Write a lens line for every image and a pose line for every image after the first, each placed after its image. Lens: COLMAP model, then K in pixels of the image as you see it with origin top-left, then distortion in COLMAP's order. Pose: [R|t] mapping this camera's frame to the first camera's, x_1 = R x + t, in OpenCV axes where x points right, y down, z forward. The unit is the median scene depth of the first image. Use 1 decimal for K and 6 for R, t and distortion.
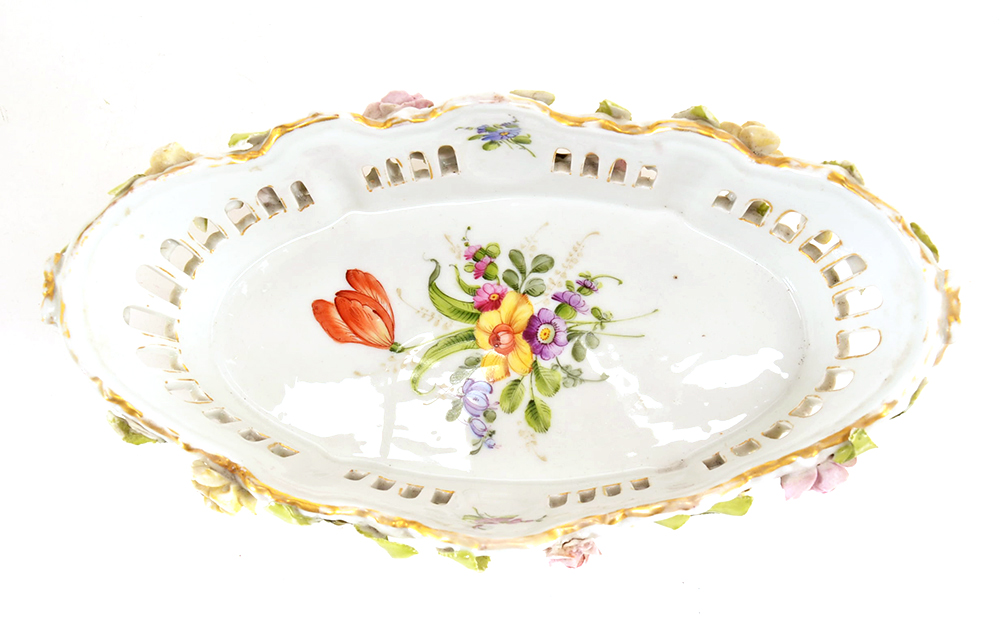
lens RADIAL K [[1123.4, 0, 499.0], [0, 1123.4, 314.3], [0, 0, 1]] dist [0.003388, 0.000000]
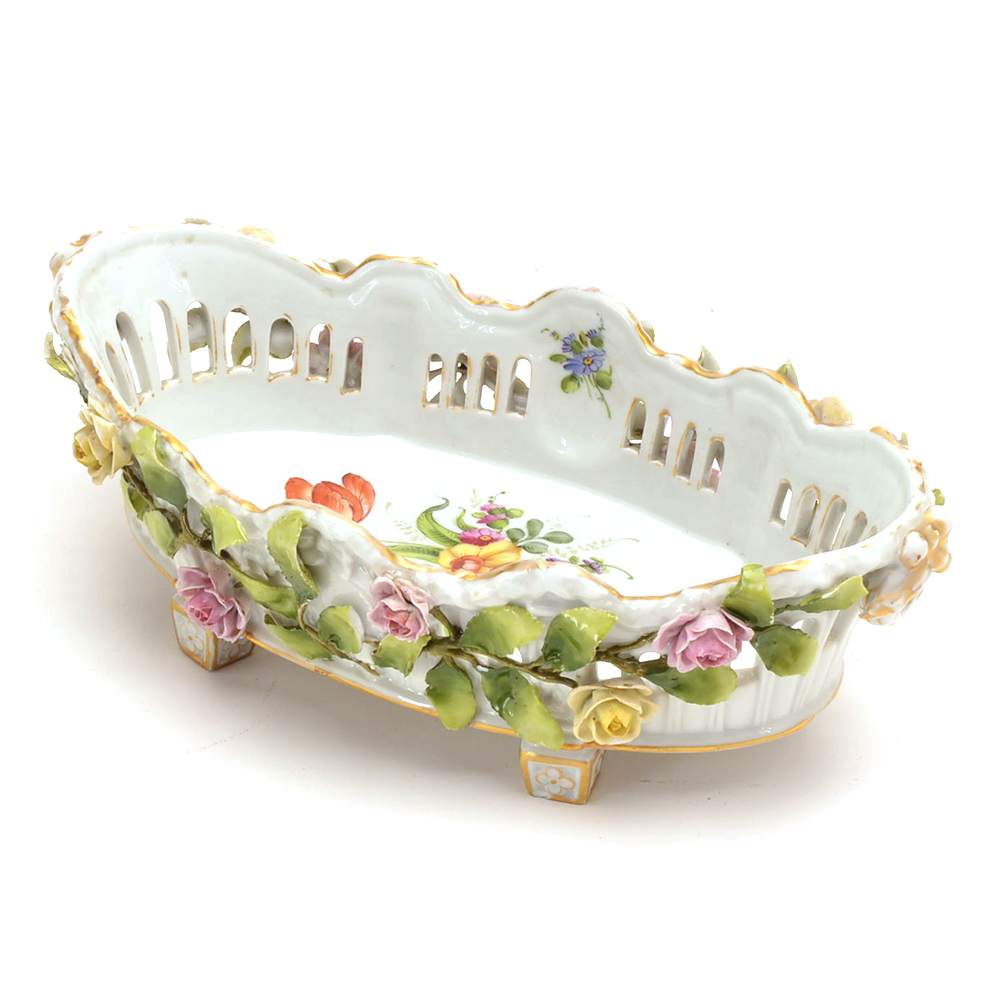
lens RADIAL K [[3347.7, 0, 500.0], [0, 3347.7, 500.2], [0, 0, 1]] dist [0.095298, 0.000000]
pose [[0.857779, 0.330869, -0.393371, 0.939200], [-0.513199, 0.594474, -0.619054, 1.447950], [0.029023, 0.732889, 0.679729, -0.648491]]
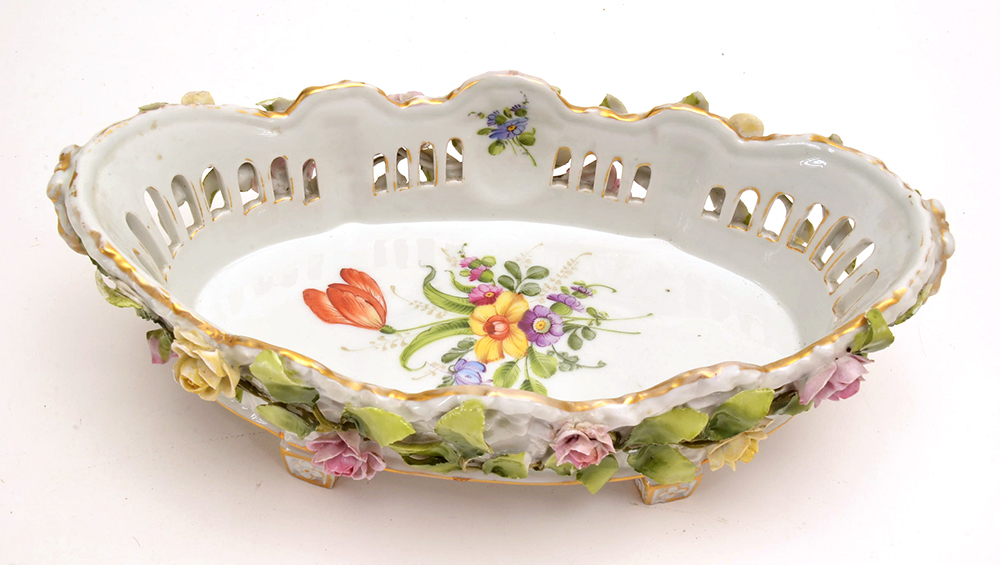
lens RADIAL K [[1154.5, 0, 500.7], [0, 1154.5, 281.5], [0, 0, 1]] dist [-0.024410, 0.000000]
pose [[0.994215, 0.079977, 0.071699, -0.068741], [-0.029428, 0.844798, -0.534275, 0.521988], [-0.103301, 0.529074, 0.842265, 0.131121]]
